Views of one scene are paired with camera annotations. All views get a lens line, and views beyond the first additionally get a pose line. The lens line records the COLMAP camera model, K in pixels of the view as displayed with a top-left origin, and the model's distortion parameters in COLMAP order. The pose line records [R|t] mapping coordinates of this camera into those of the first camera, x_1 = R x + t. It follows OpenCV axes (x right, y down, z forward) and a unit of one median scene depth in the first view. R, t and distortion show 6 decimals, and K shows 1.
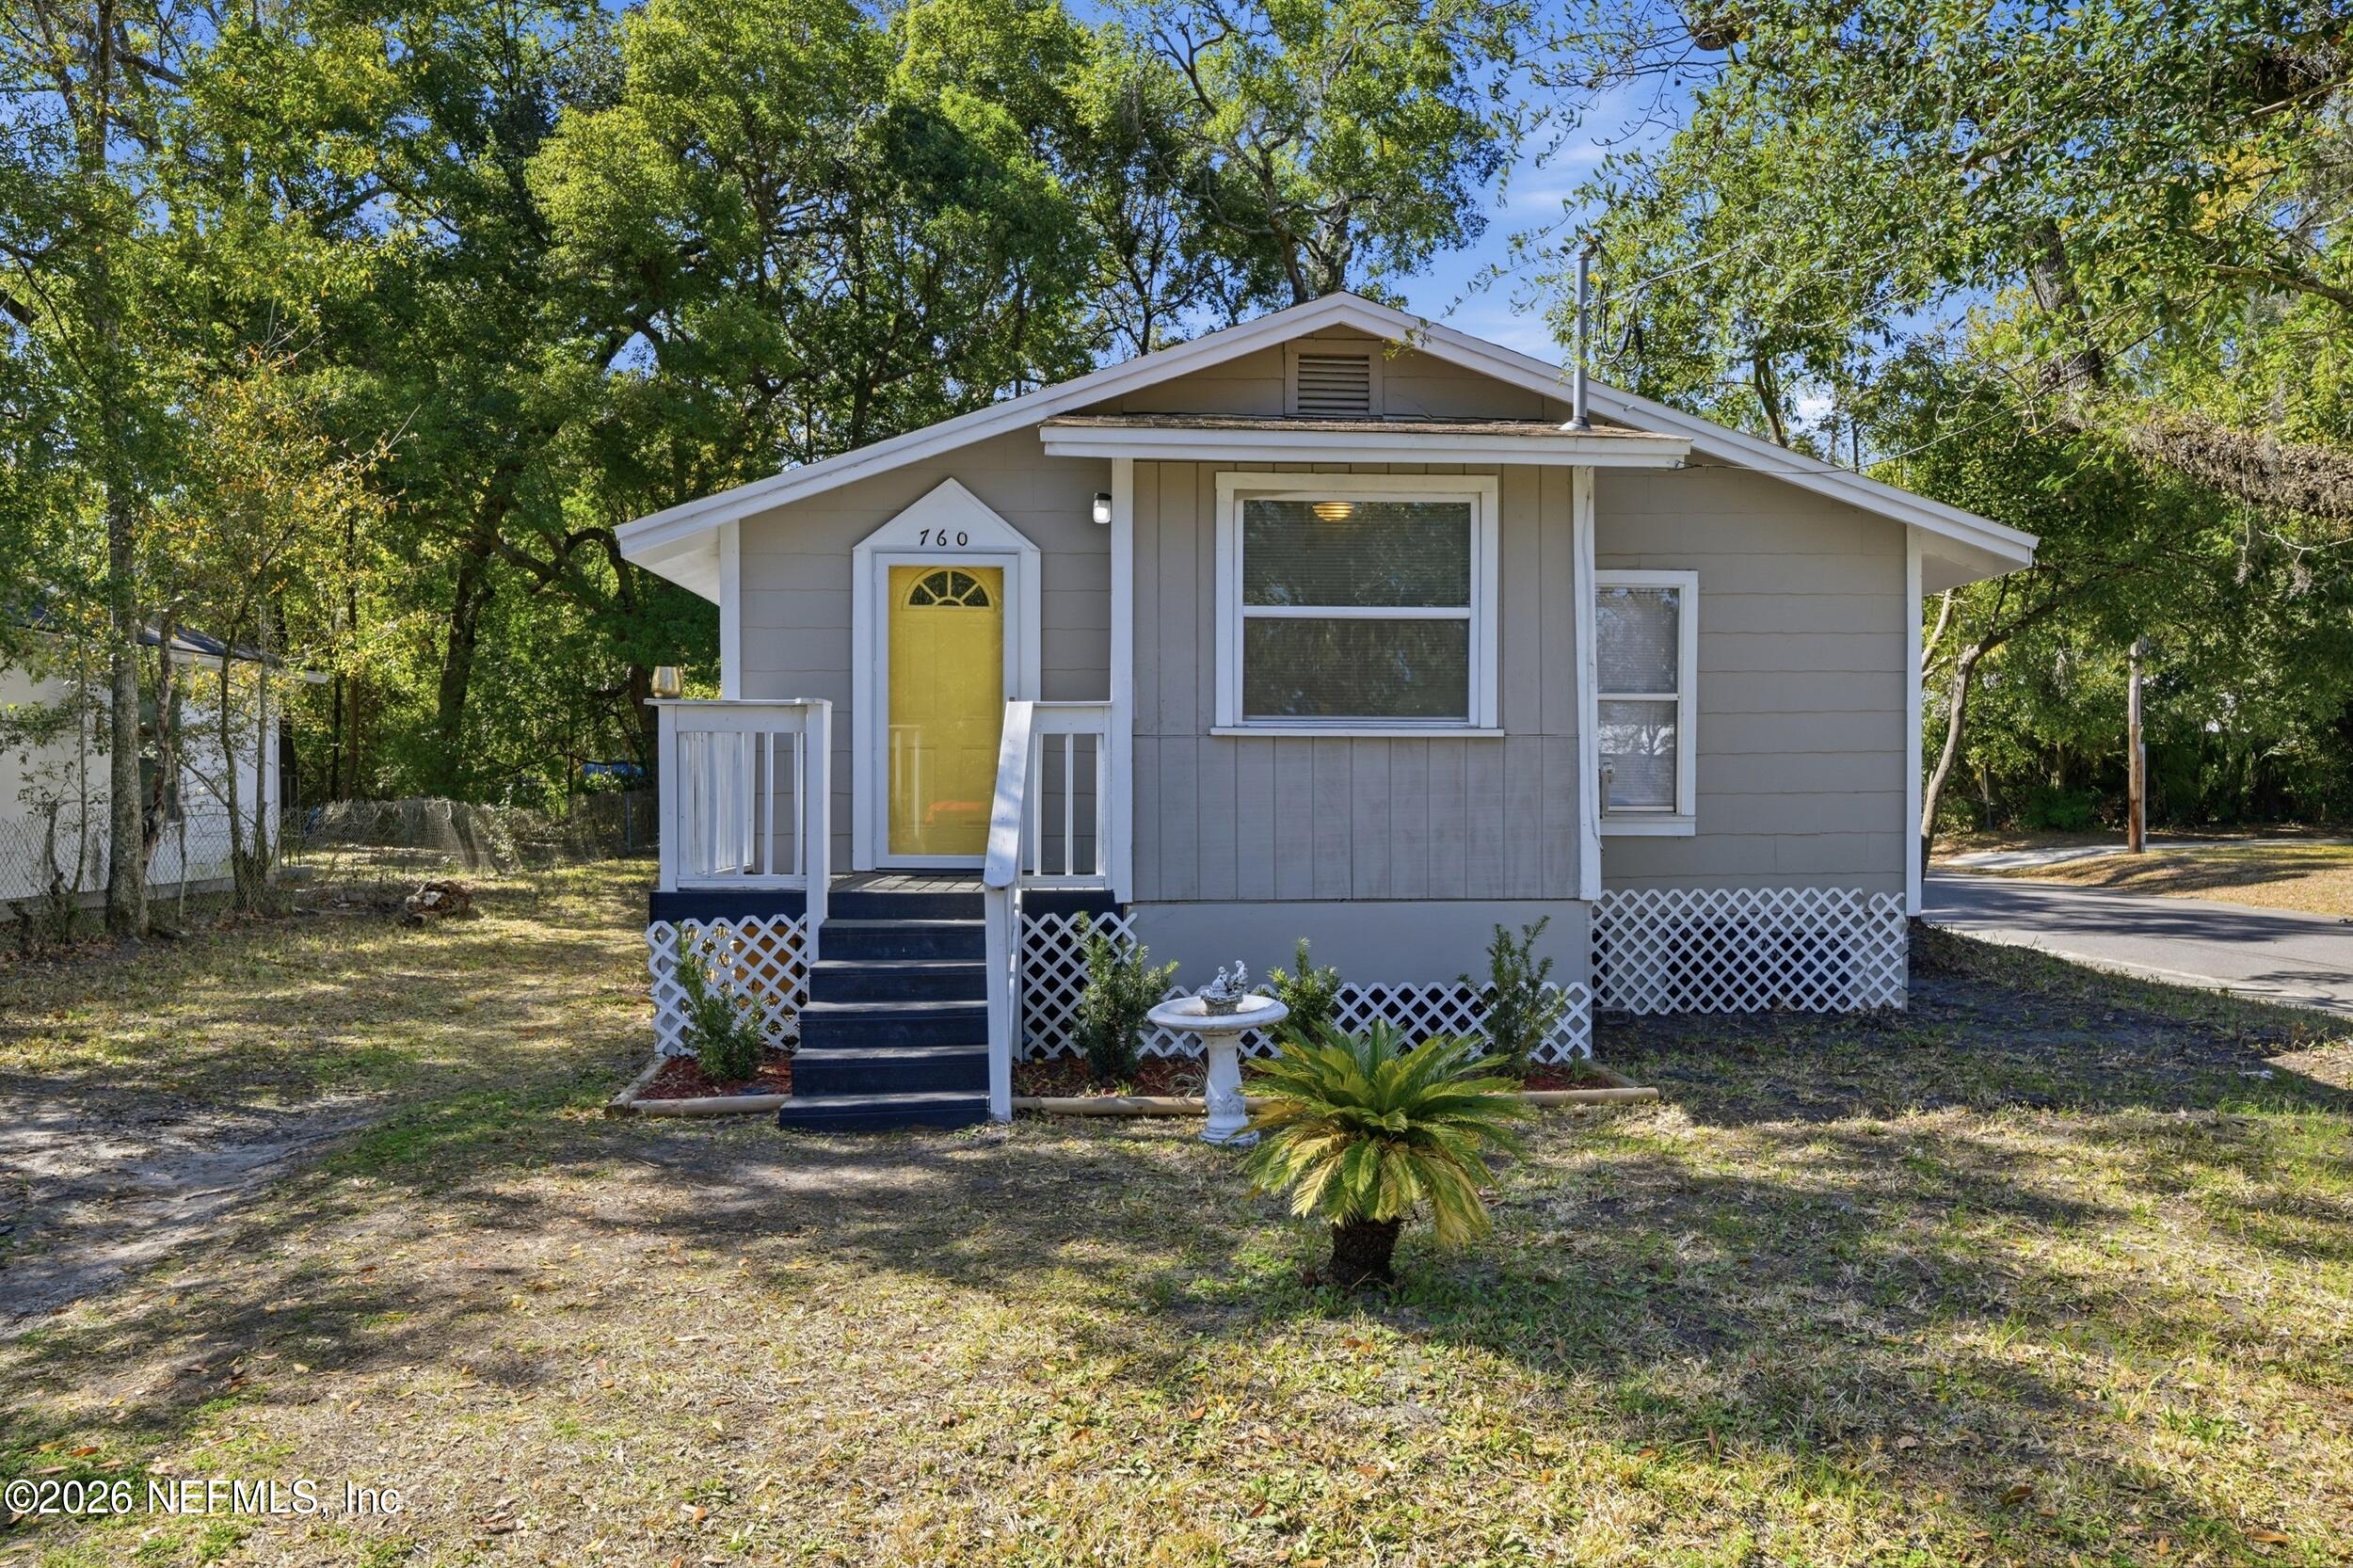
lens RADIAL K [[1608.6, 0, 1176.5], [0, 1608.6, 784.0], [0, 0, 1]] dist [-0.004354, 0.004137]
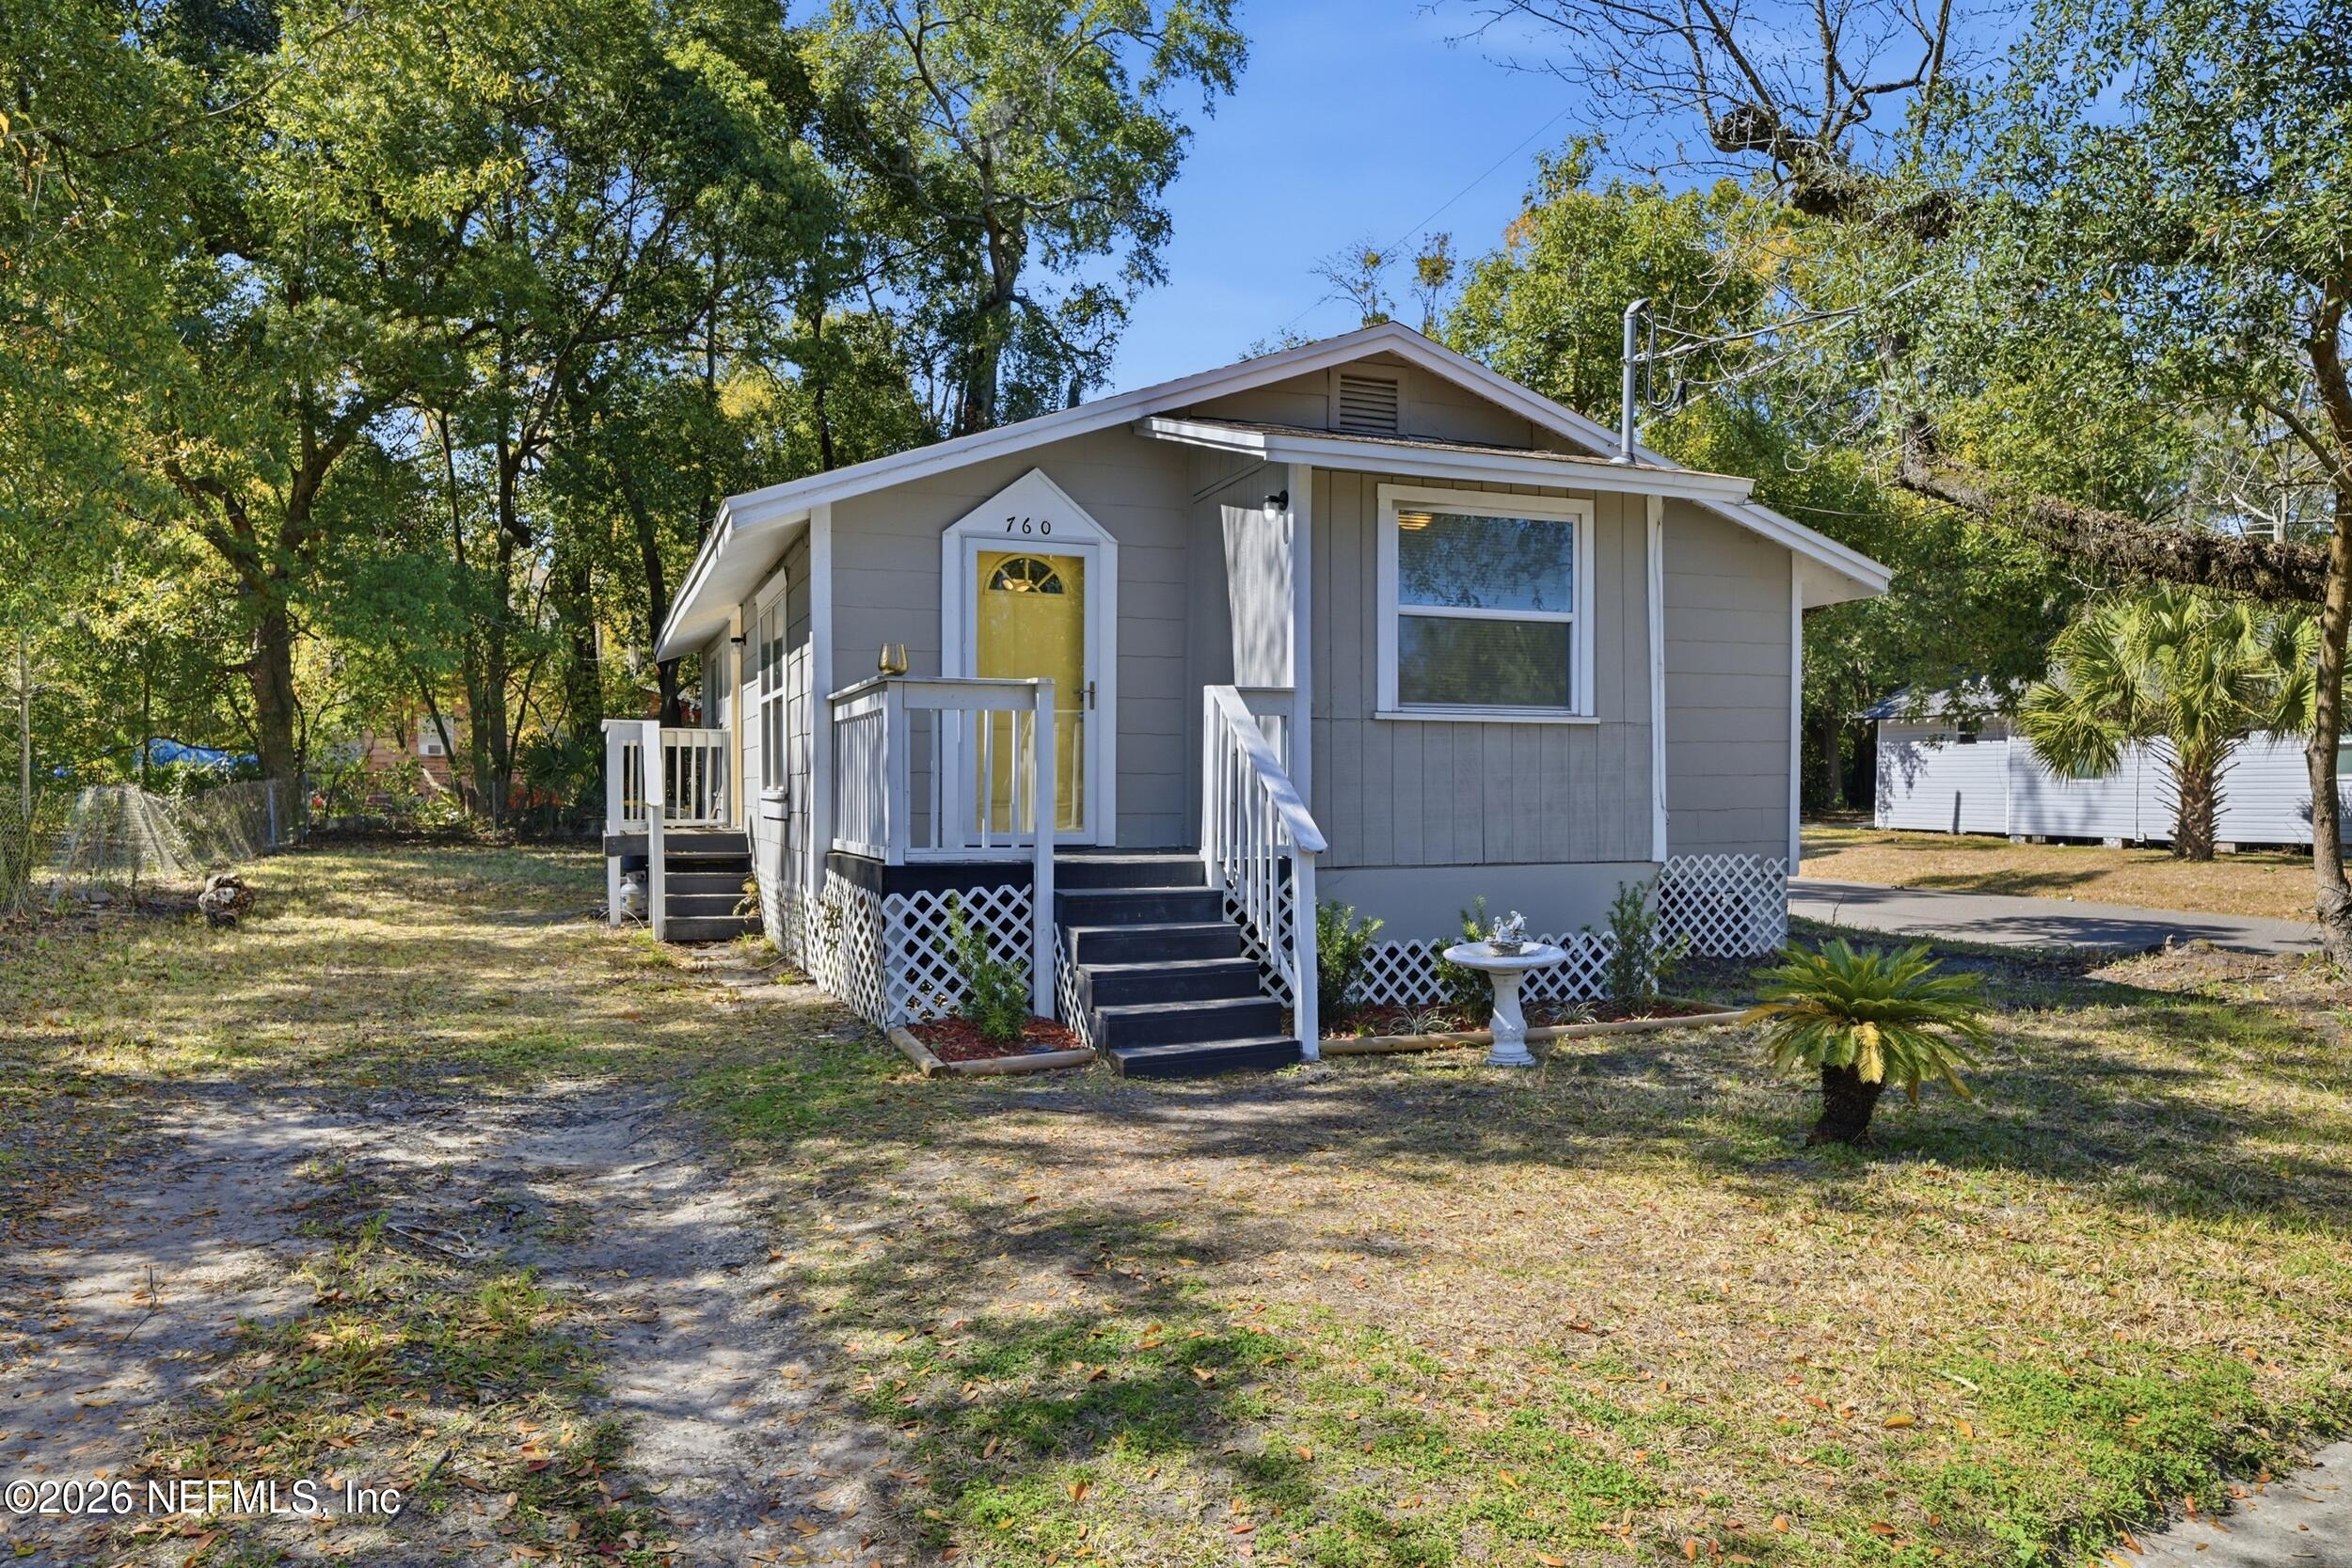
lens RADIAL K [[1637.3, 0, 1176.3], [0, 1637.3, 826.5], [0, 0, 1]] dist [0.000421, -0.000641]
pose [[0.949521, -0.006954, 0.313626, -0.466001], [-0.001941, 0.999605, 0.028040, 0.012666], [-0.313697, -0.027234, 0.949133, -0.040960]]
